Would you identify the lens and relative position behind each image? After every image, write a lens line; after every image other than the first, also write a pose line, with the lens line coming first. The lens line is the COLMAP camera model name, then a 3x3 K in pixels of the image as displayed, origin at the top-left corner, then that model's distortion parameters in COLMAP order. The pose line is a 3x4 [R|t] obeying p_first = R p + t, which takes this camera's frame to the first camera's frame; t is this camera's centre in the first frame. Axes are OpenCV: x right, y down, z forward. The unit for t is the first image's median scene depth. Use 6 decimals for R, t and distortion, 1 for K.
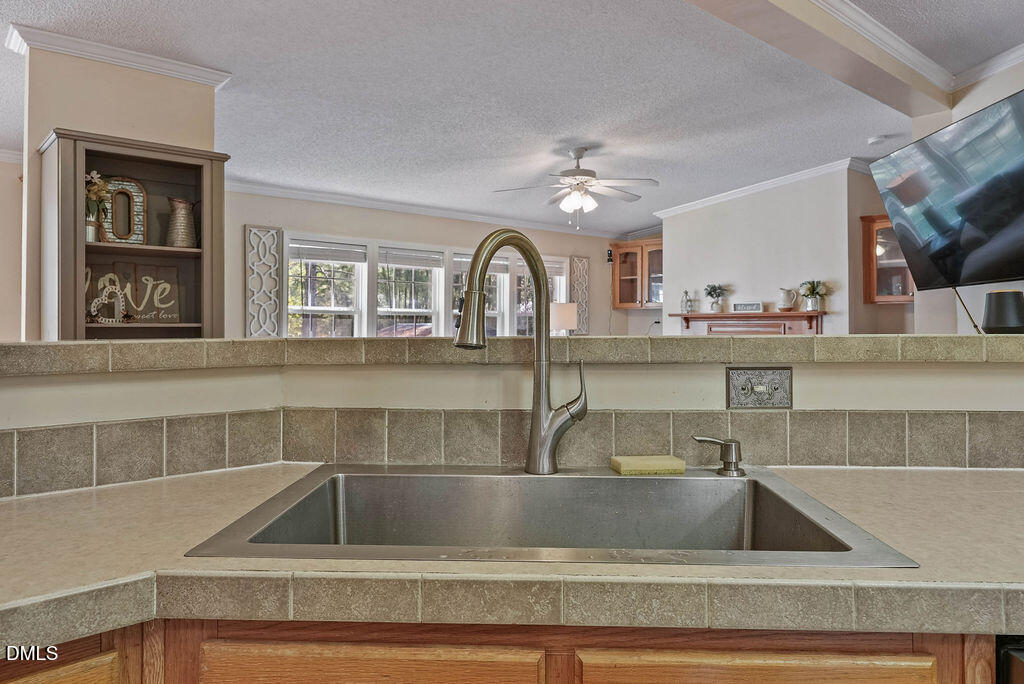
lens RADIAL K [[722.4, 0, 501.1], [0, 722.4, 305.3], [0, 0, 1]] dist [0.002247, 0.001769]
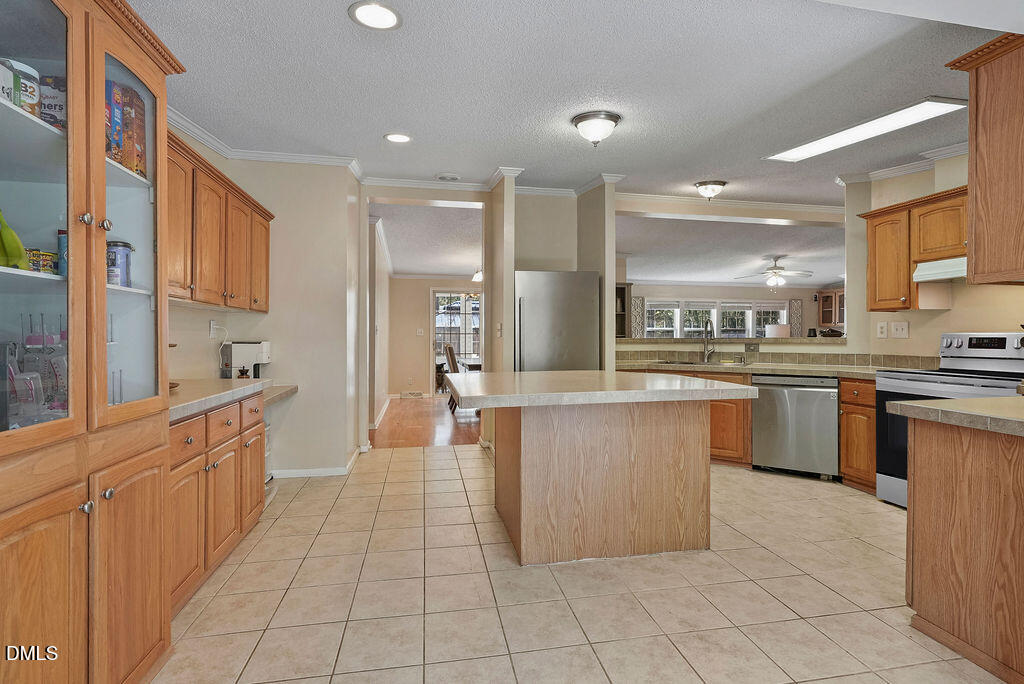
lens RADIAL K [[468.5, 0, 510.6], [0, 468.5, 335.6], [0, 0, 1]] dist [-0.008820, 0.002511]
pose [[0.856575, 0.001311, -0.516022, 0.236055], [0.013764, 0.999583, 0.025388, -0.032018], [0.515840, -0.028849, 0.856199, -1.072957]]
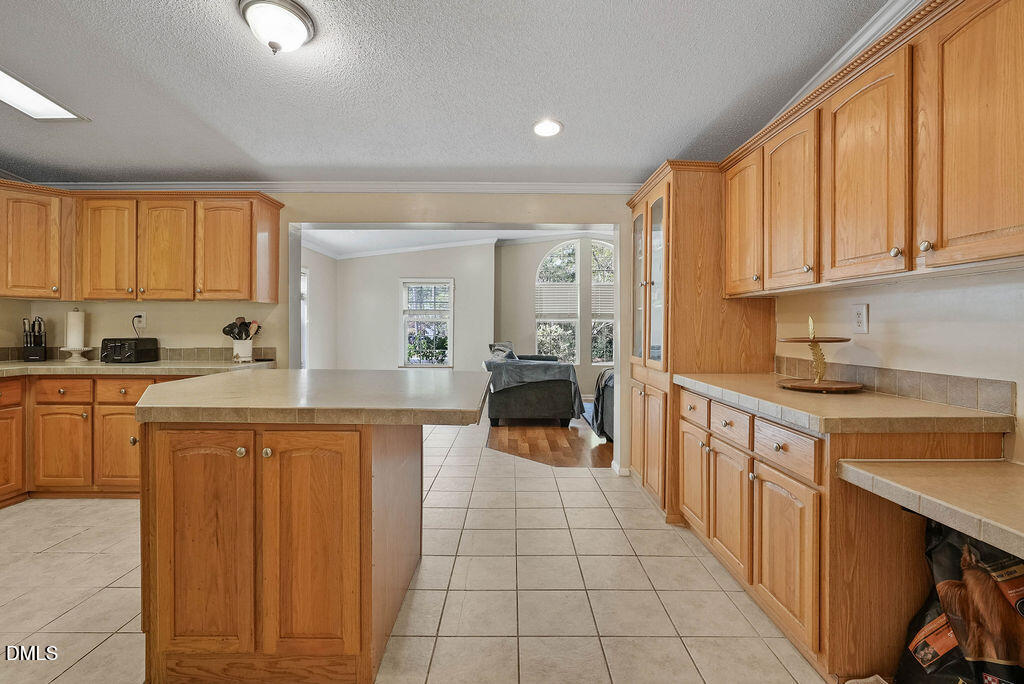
lens RADIAL K [[468.5, 0, 508.5], [0, 468.5, 330.8], [0, 0, 1]] dist [-0.008820, 0.002511]
pose [[-0.746552, -0.007137, 0.665289, -0.639485], [-0.021866, 0.999665, -0.013814, -0.002046], [-0.664968, -0.024860, -0.746458, -0.062328]]
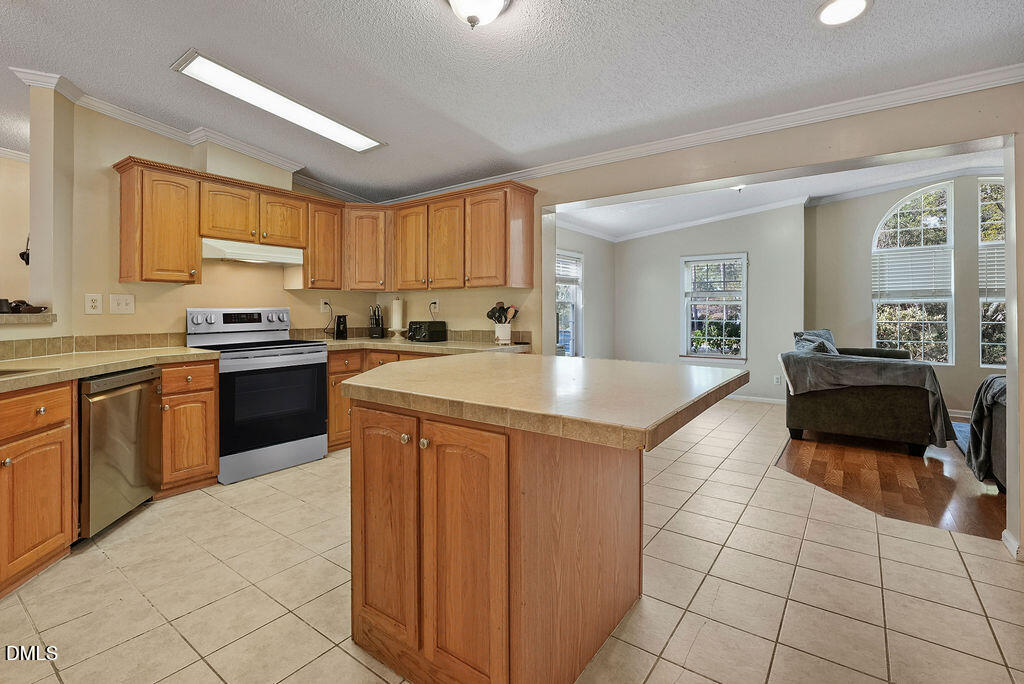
lens RADIAL K [[468.5, 0, 504.2], [0, 468.5, 316.6], [0, 0, 1]] dist [-0.008820, 0.002511]
pose [[-0.199287, -0.007496, 0.979912, -0.593536], [-0.025877, 0.999662, 0.002385, -0.002249], [-0.979599, -0.024882, -0.199414, -0.221417]]
